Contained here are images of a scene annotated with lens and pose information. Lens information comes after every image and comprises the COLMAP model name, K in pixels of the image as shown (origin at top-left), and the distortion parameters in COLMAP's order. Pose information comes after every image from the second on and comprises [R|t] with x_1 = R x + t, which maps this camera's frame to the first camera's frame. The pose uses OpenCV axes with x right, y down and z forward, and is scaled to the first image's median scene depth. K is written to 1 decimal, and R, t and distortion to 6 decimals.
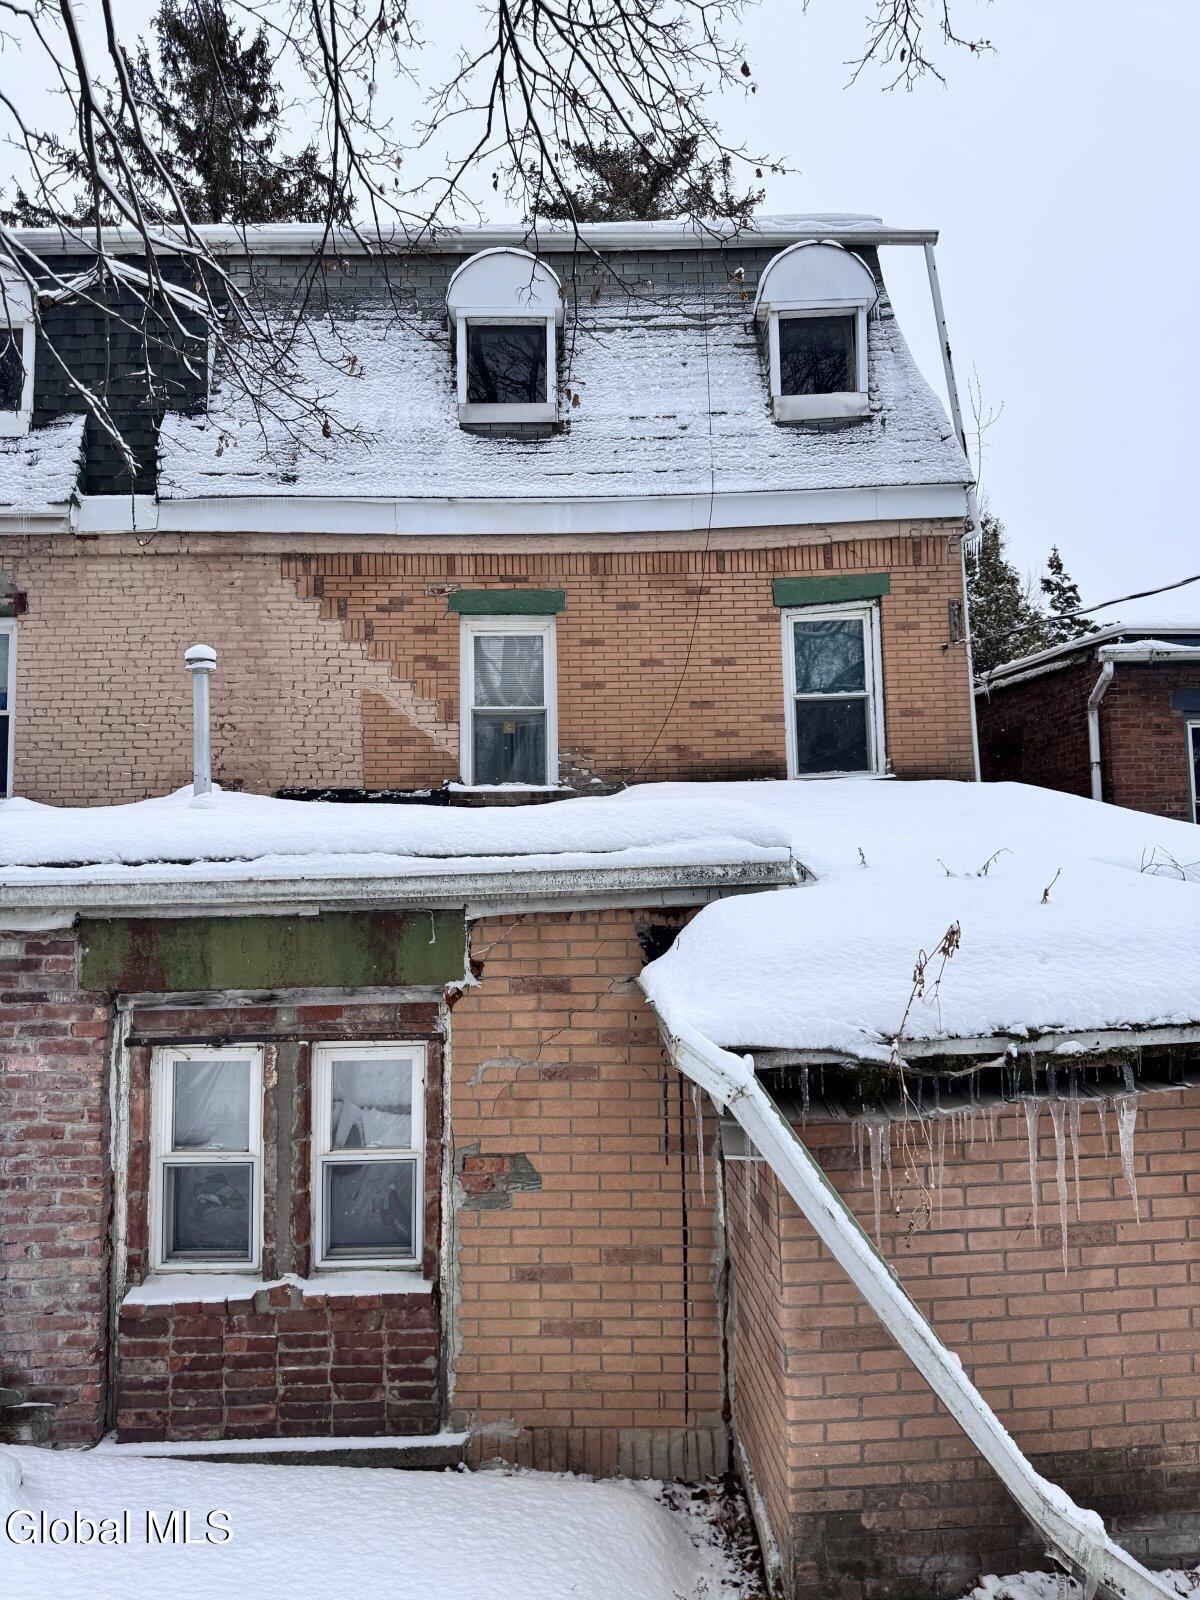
lens RADIAL K [[1119.3, 0, 668.3], [0, 1119.3, 798.7], [0, 0, 1]] dist [0.084170, -0.136870]
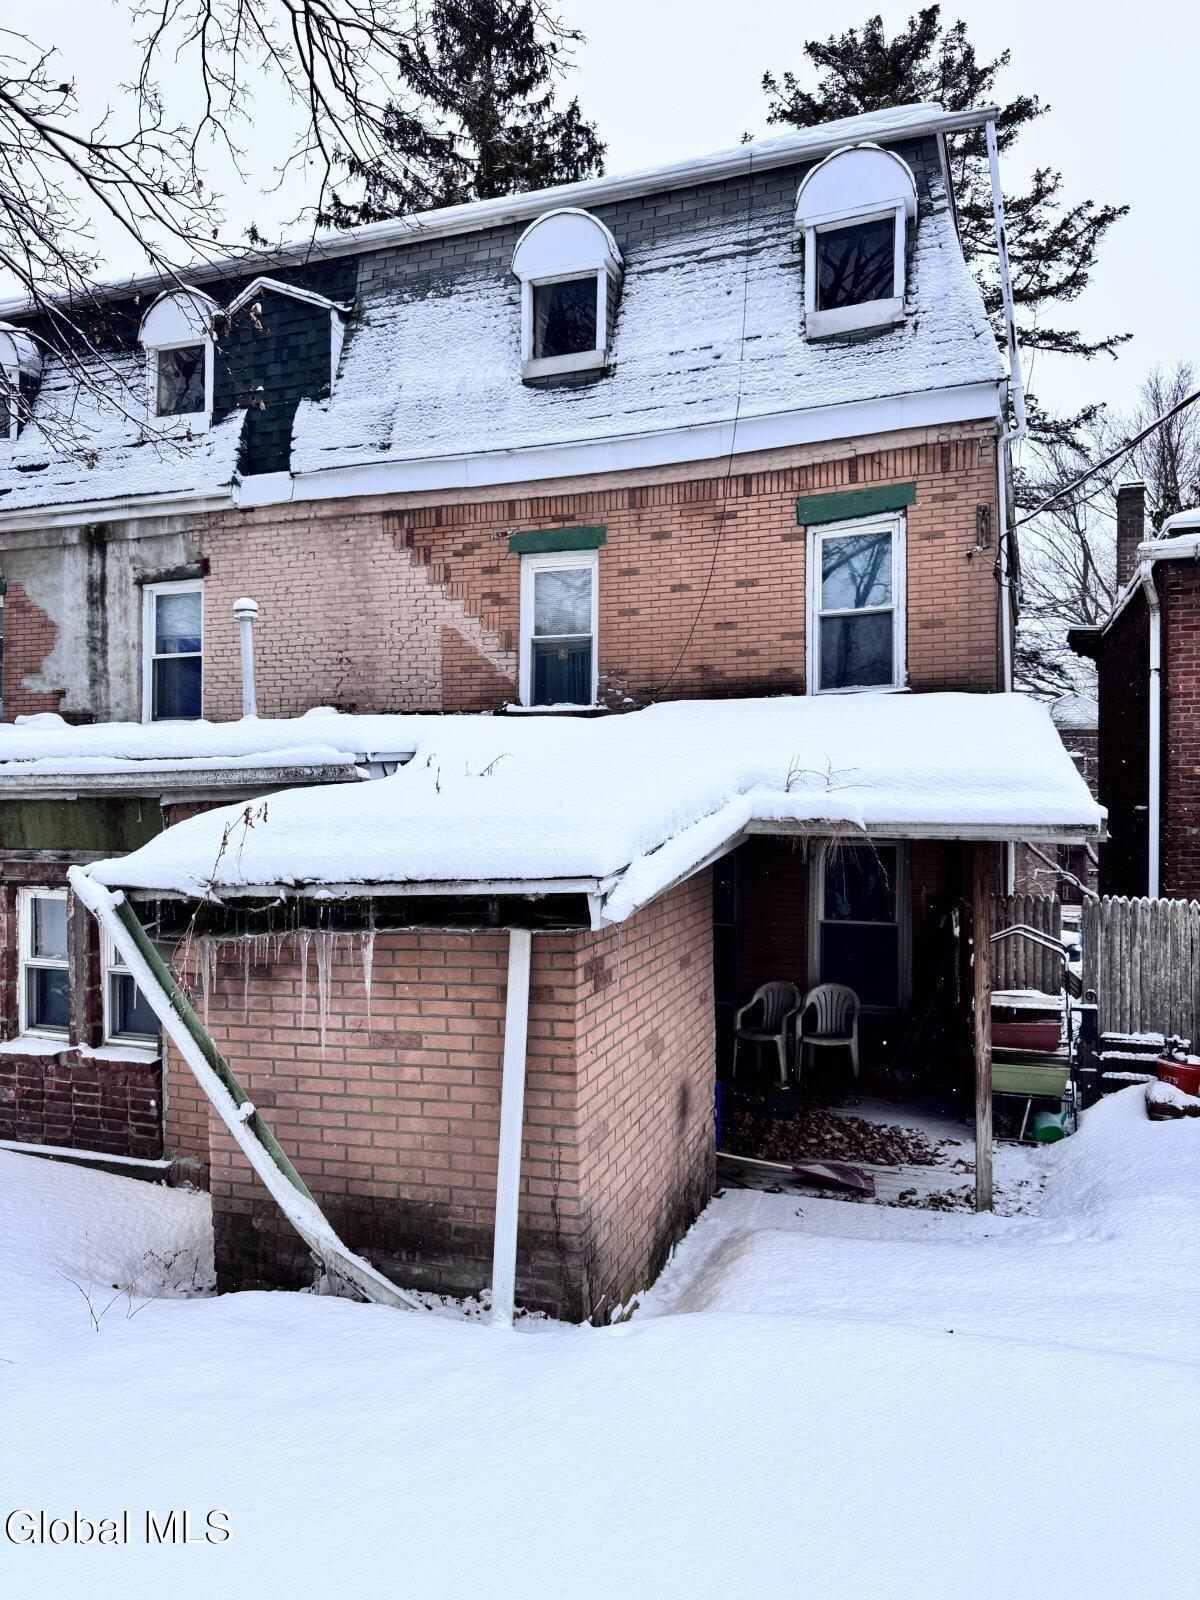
lens RADIAL K [[1111.4, 0, 600.0], [0, 1111.4, 800.0], [0, 0, 1]] dist [0.103926, -0.234680]
pose [[0.933337, 0.014425, -0.358710, 0.297965], [0.012089, 0.997363, 0.071563, 0.003314], [0.358797, -0.071129, 0.930702, -0.033669]]
